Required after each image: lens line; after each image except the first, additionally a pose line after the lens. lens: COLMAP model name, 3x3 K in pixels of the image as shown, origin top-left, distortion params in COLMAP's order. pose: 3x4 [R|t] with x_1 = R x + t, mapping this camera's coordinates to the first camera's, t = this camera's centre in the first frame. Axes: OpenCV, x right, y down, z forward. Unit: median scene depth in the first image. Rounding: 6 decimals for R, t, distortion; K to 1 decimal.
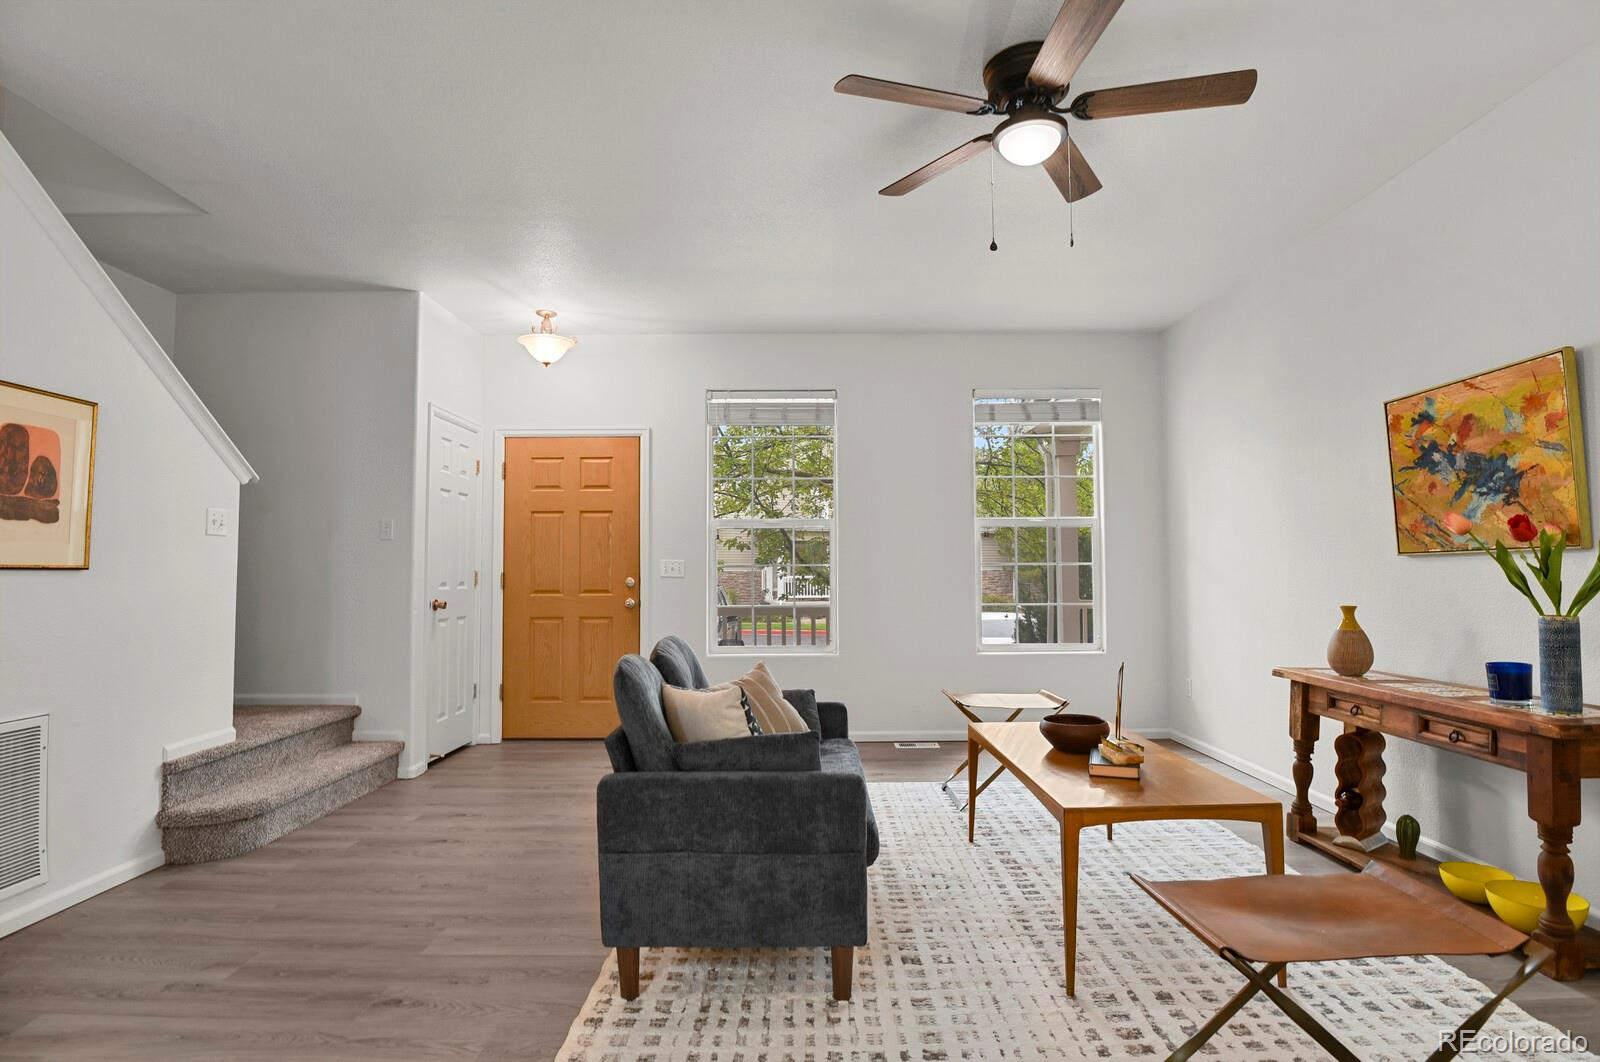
lens RADIAL K [[784.1, 0, 811.4], [0, 784.1, 538.4], [0, 0, 1]] dist [-0.023899, -0.006348]
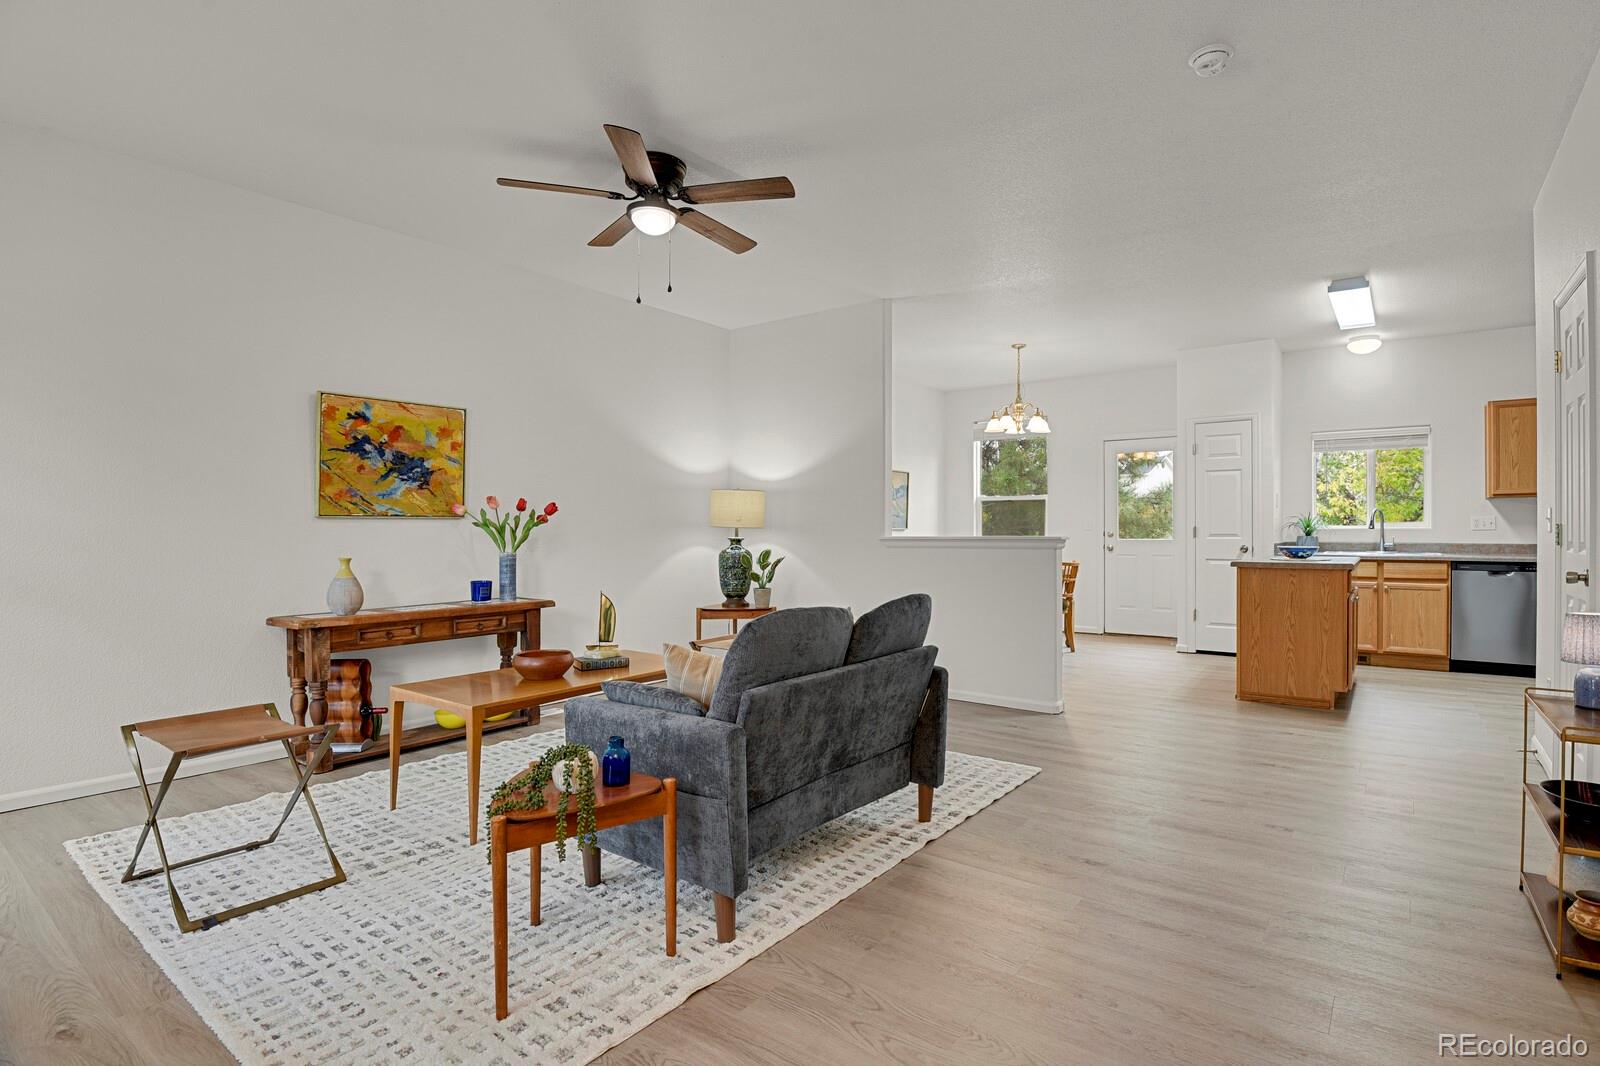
lens RADIAL K [[792.9, 0, 811.2], [0, 792.9, 532.5], [0, 0, 1]] dist [-0.026856, -0.002296]
pose [[-0.796399, 0.005473, 0.604747, -0.660739], [-0.020597, 0.999133, -0.036167, 0.079667], [-0.604421, -0.041259, -0.795596, 1.603314]]
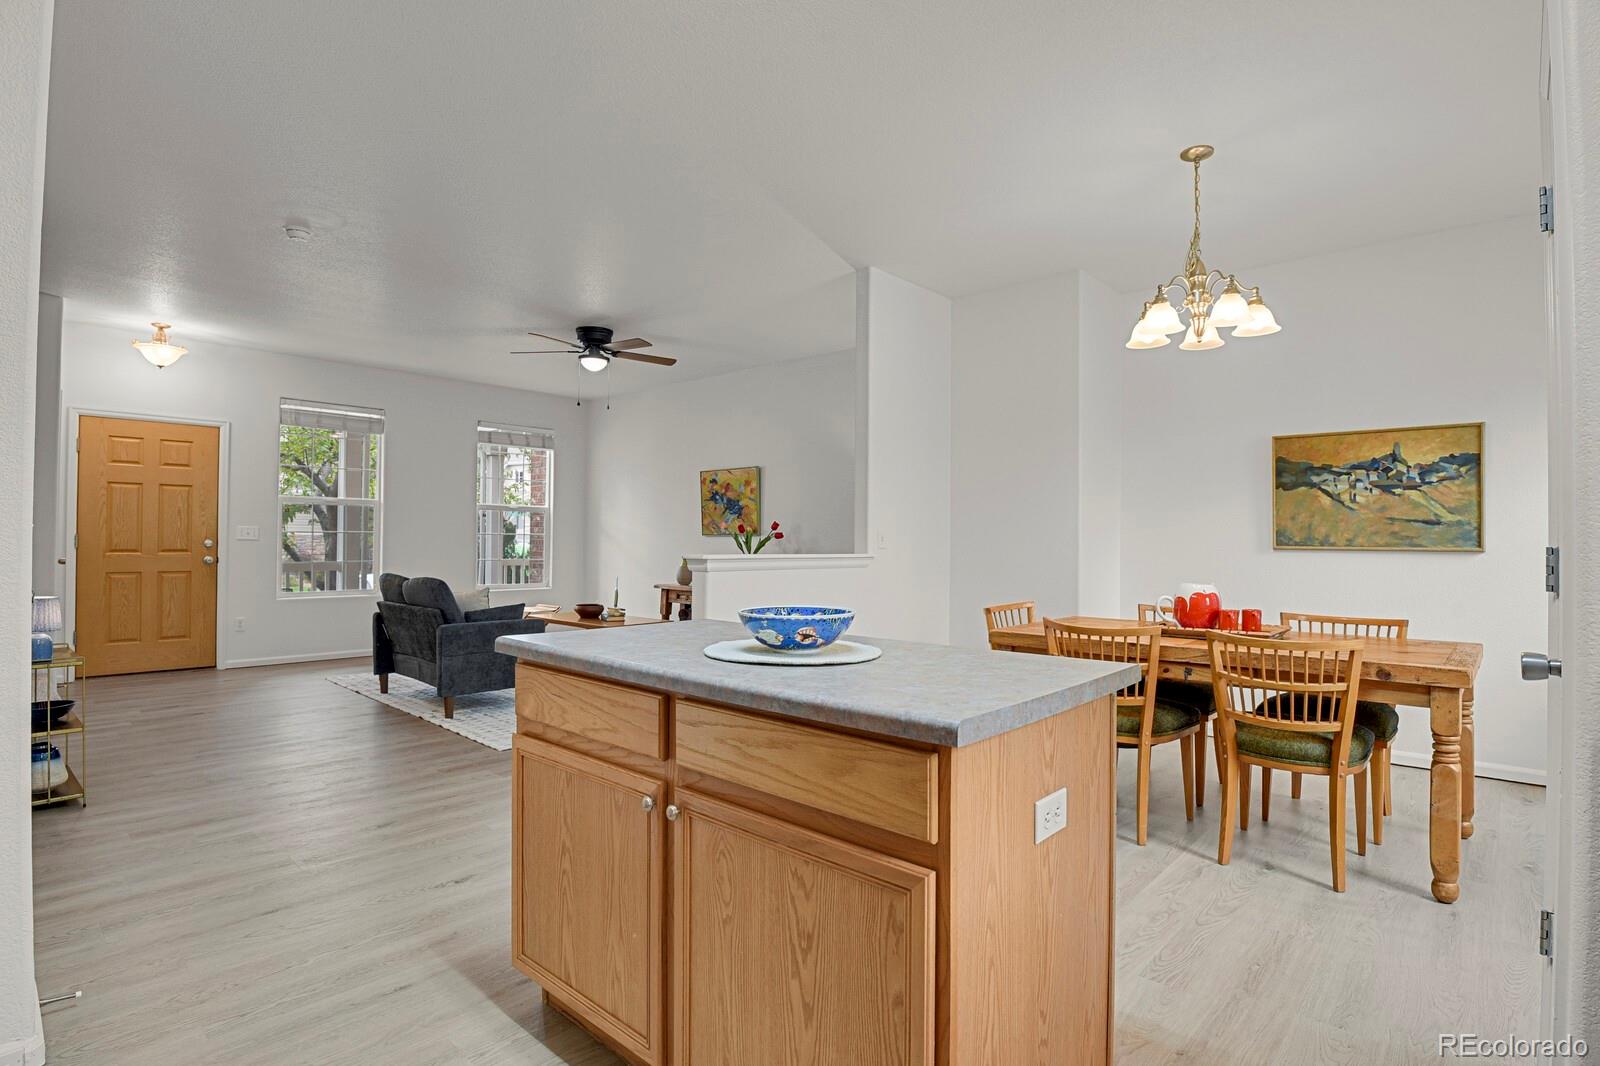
lens RADIAL K [[792.9, 0, 811.2], [0, 792.9, 532.5], [0, 0, 1]] dist [-0.026856, -0.002296]
pose [[0.676991, 0.019514, 0.735732, -0.875935], [-0.045552, 0.998843, 0.015423, -0.043403], [-0.734580, -0.043956, 0.677097, -0.976558]]
